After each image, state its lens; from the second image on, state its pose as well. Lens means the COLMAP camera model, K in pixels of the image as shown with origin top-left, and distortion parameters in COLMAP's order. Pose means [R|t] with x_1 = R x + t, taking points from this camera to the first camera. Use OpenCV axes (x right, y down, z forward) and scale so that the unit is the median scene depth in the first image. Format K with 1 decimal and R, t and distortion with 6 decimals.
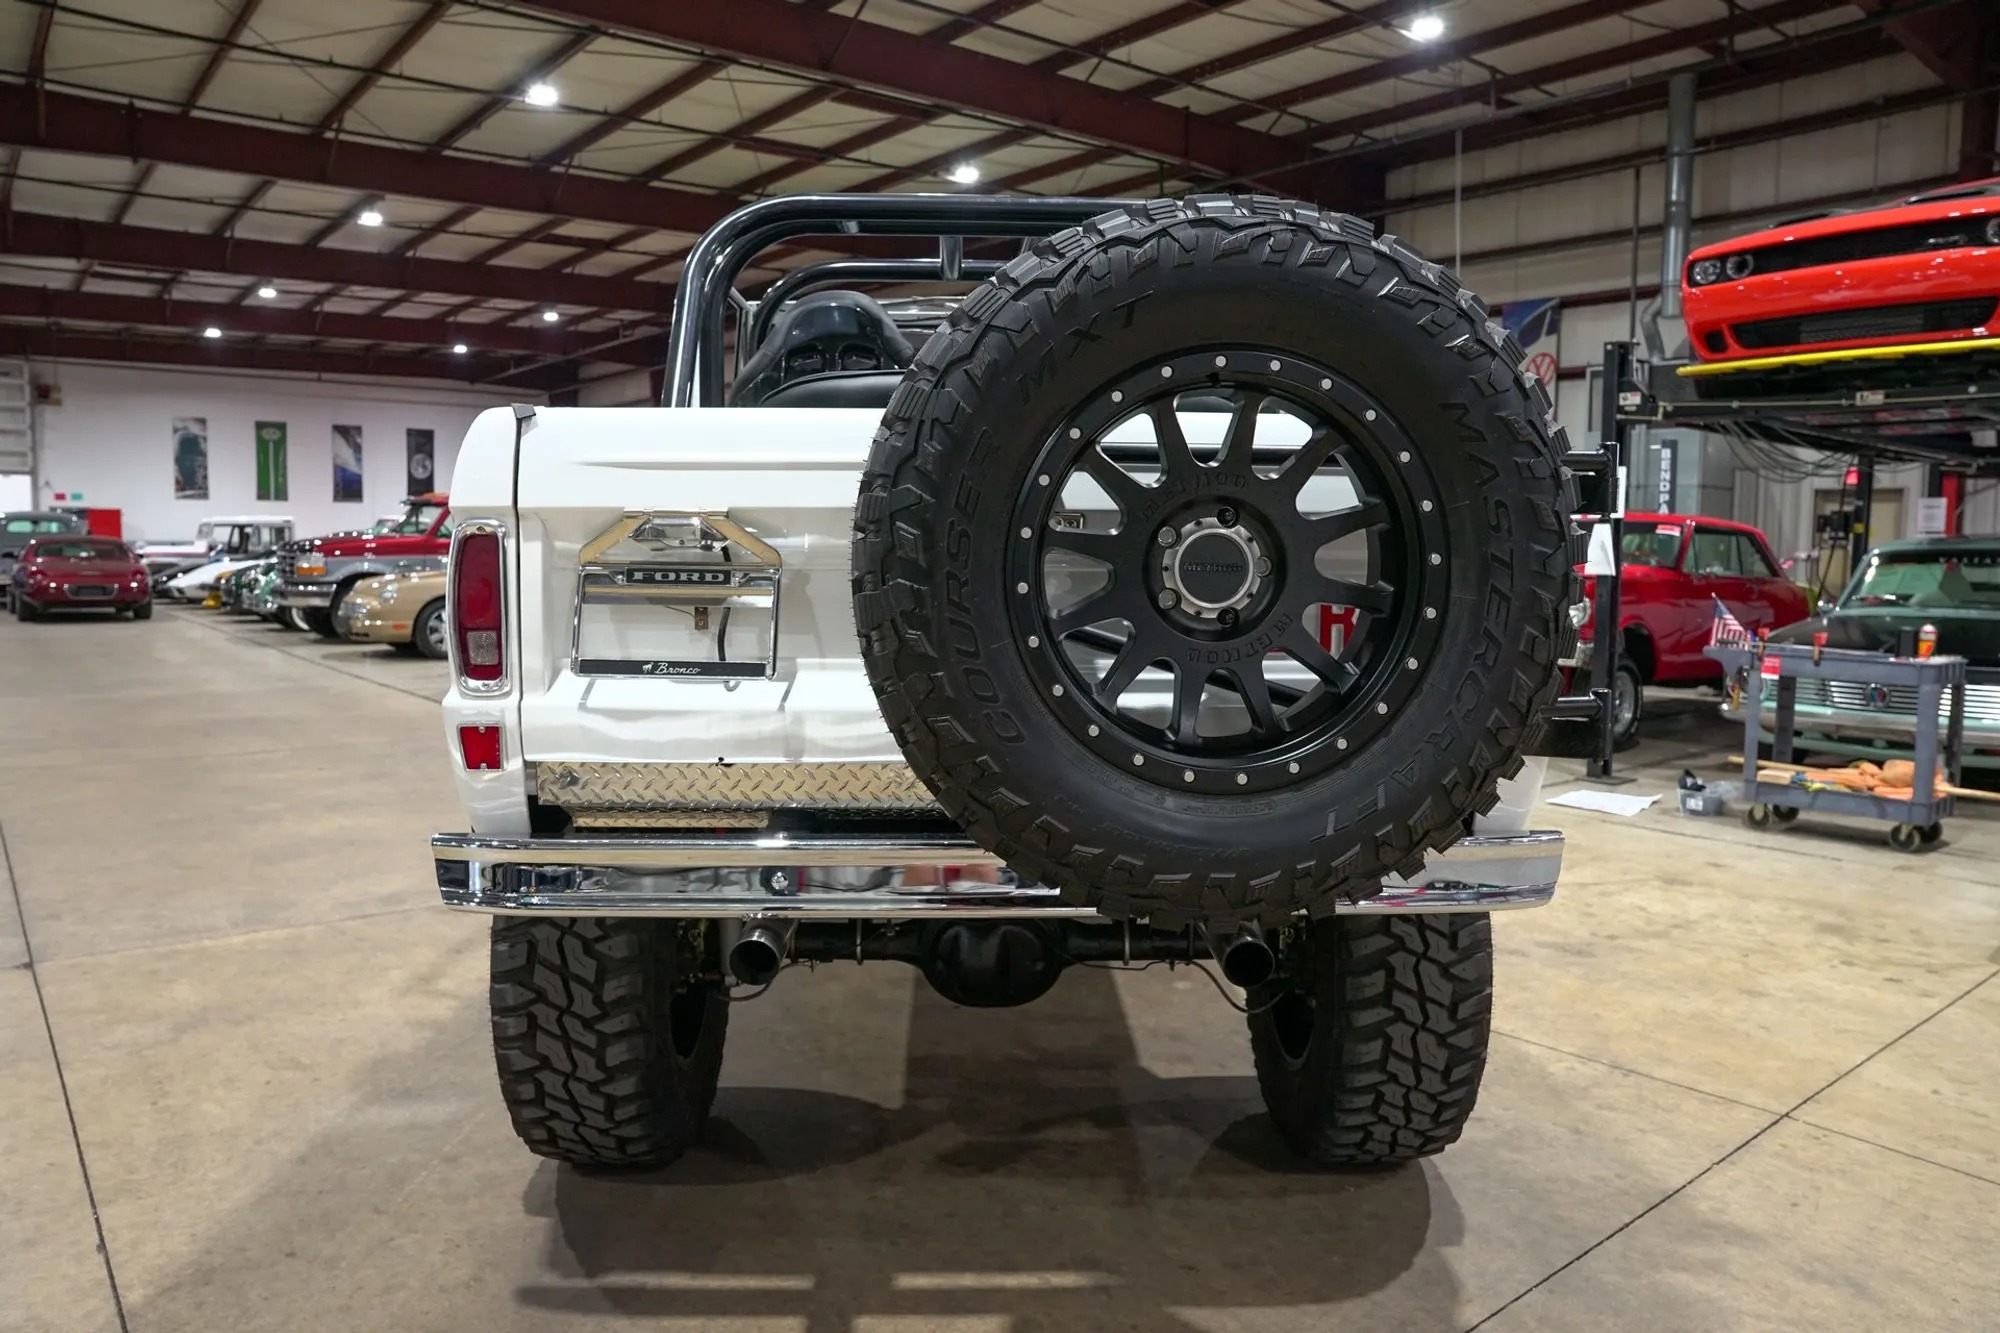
lens RADIAL K [[1370.2, 0, 1005.9], [0, 1370.2, 664.0], [0, 0, 1]] dist [-0.144154, 0.113733]
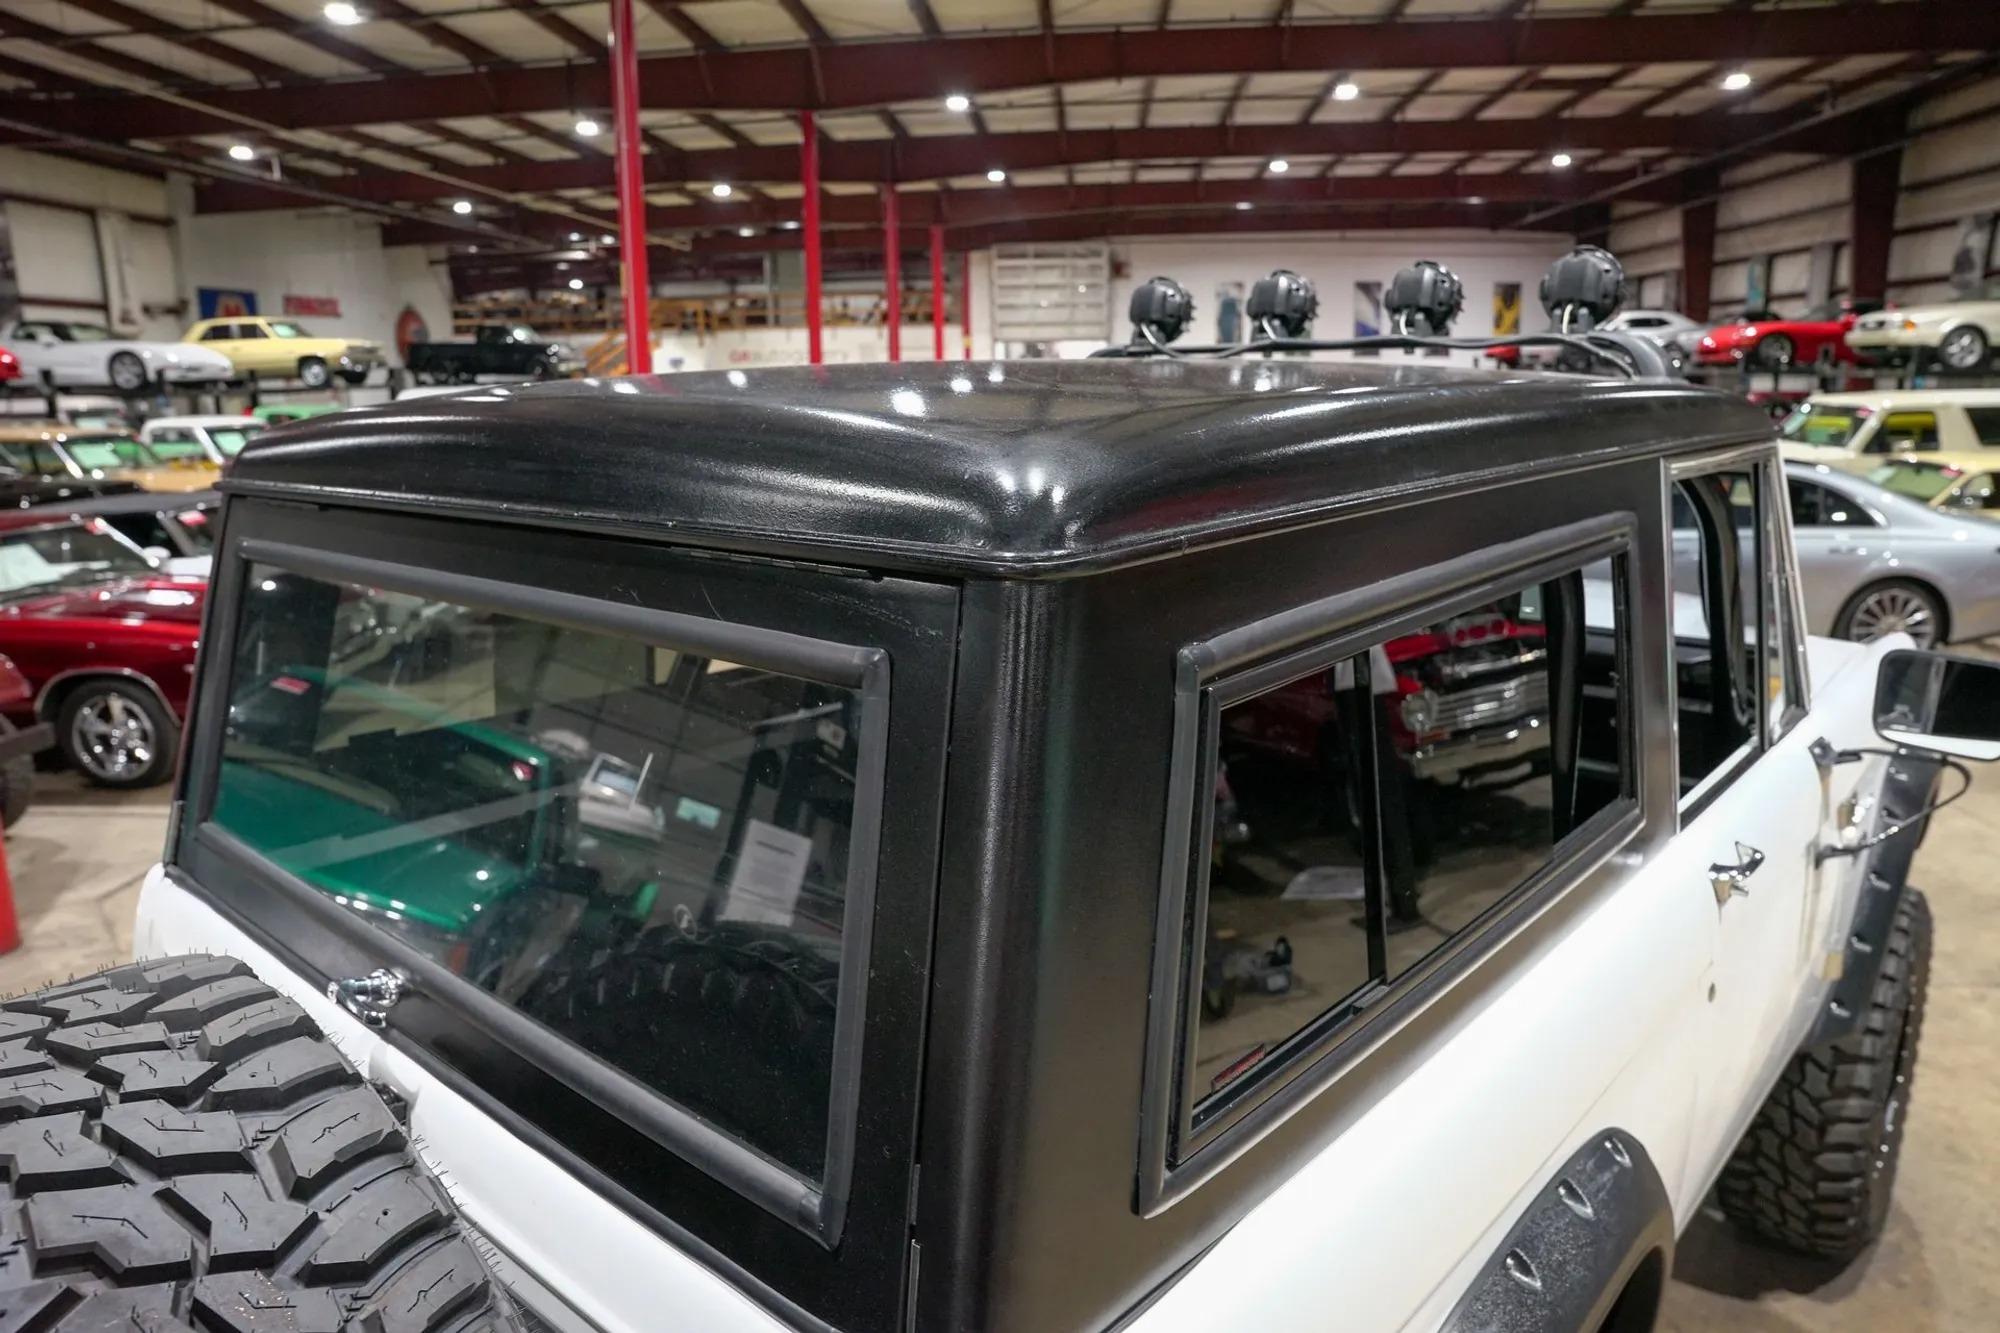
lens RADIAL K [[1370.2, 0, 1005.9], [0, 1370.2, 664.0], [0, 0, 1]] dist [-0.144154, 0.113733]
pose [[0.728816, 0.122314, -0.673696, 0.077524], [-0.037111, 0.989525, 0.139508, -0.053428], [0.683703, -0.076674, 0.725721, 0.085071]]
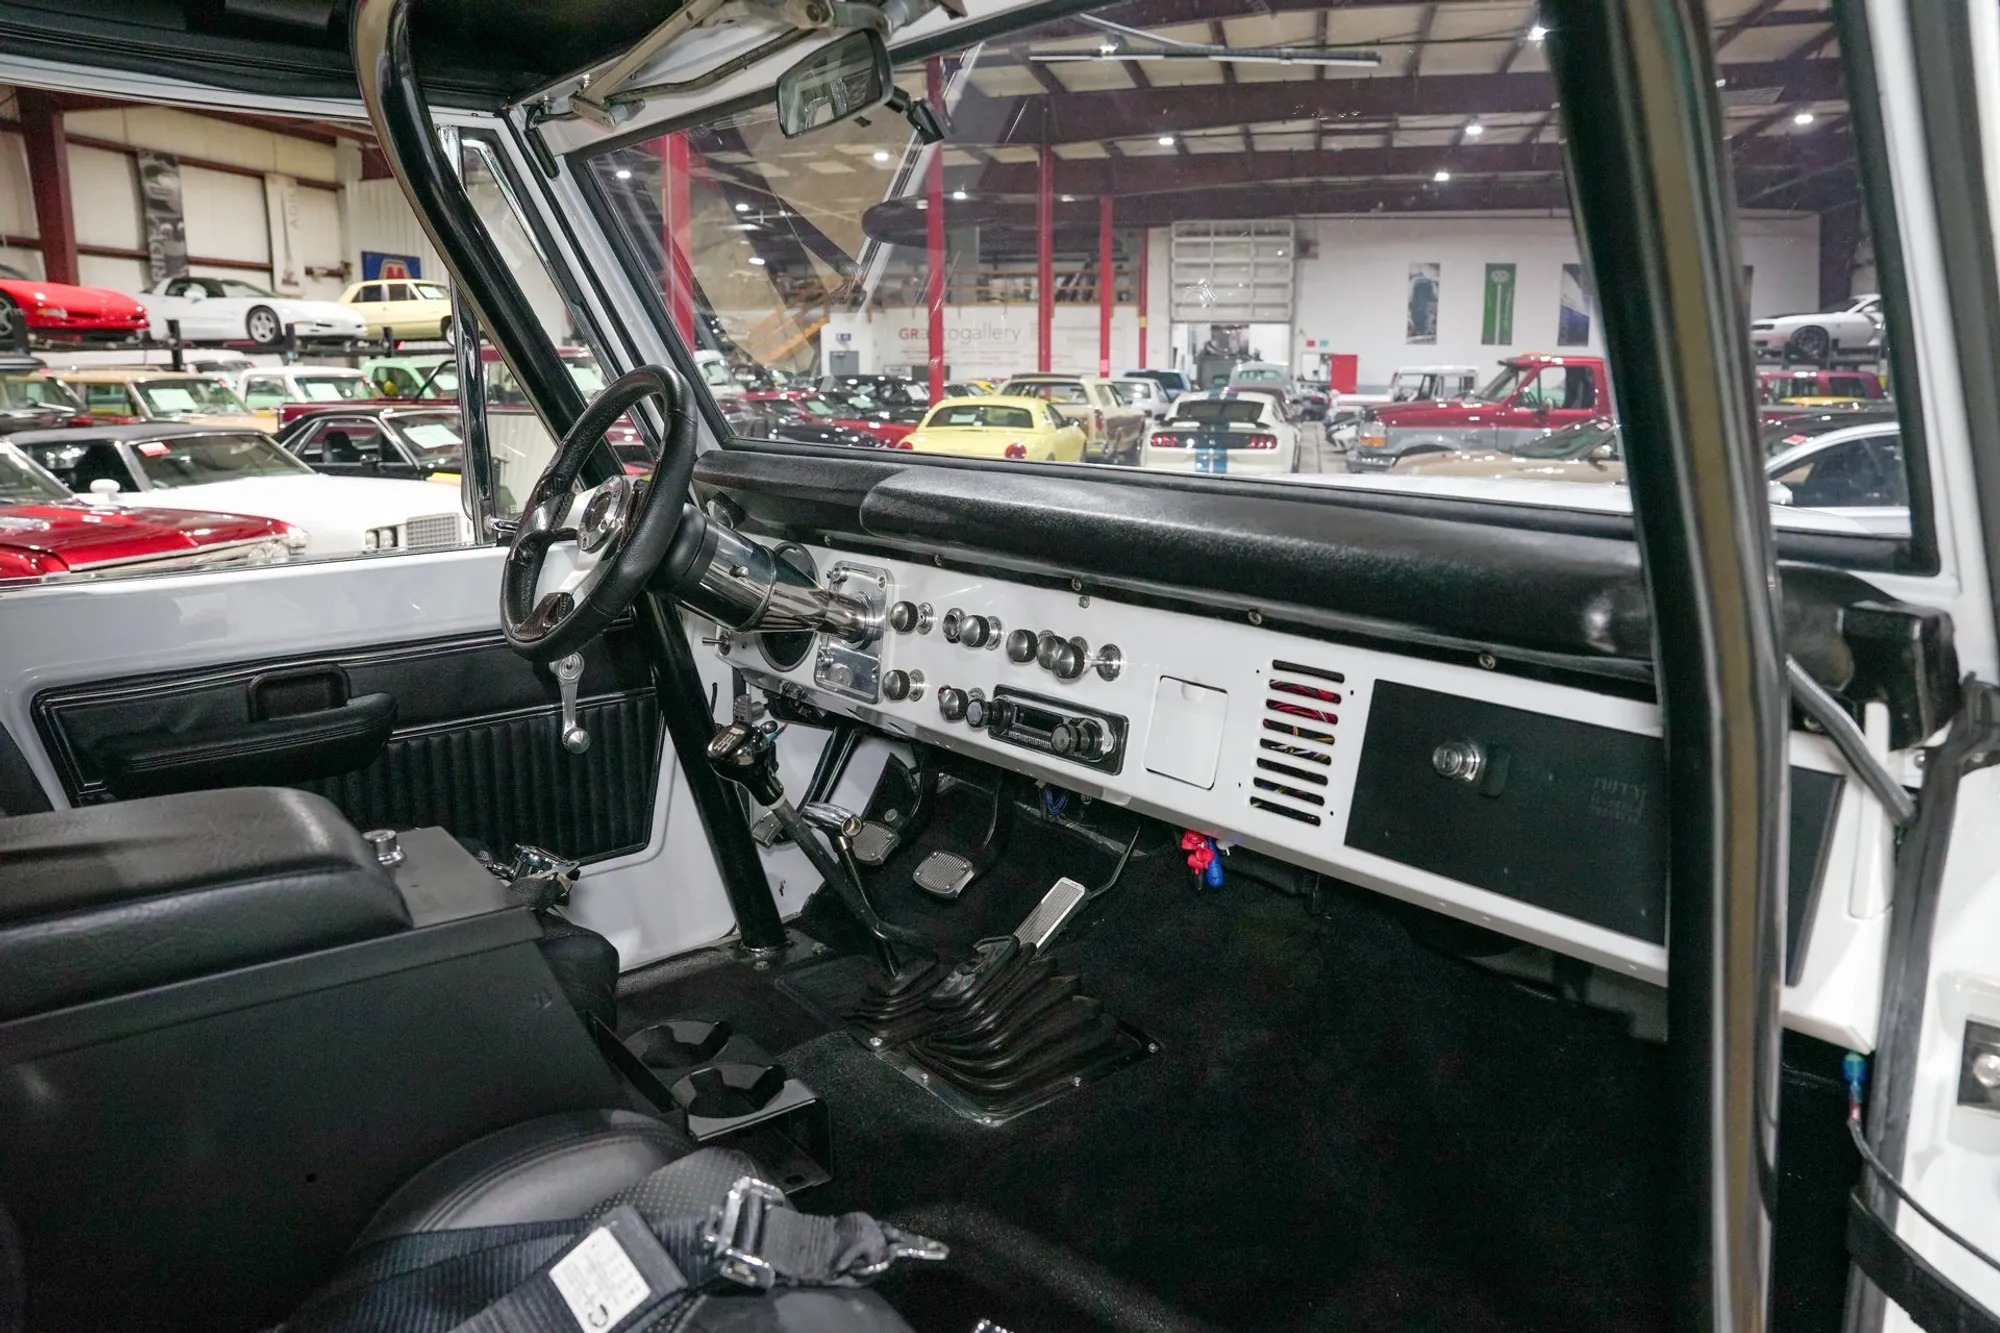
lens RADIAL K [[1372.4, 0, 1006.0], [0, 1372.4, 660.9], [0, 0, 1]] dist [-0.143927, 0.114741]
pose [[0.618496, 0.154203, -0.770509, 0.056671], [-0.061236, 0.987032, 0.148381, -0.039392], [0.783398, -0.044590, 0.619918, 0.196500]]
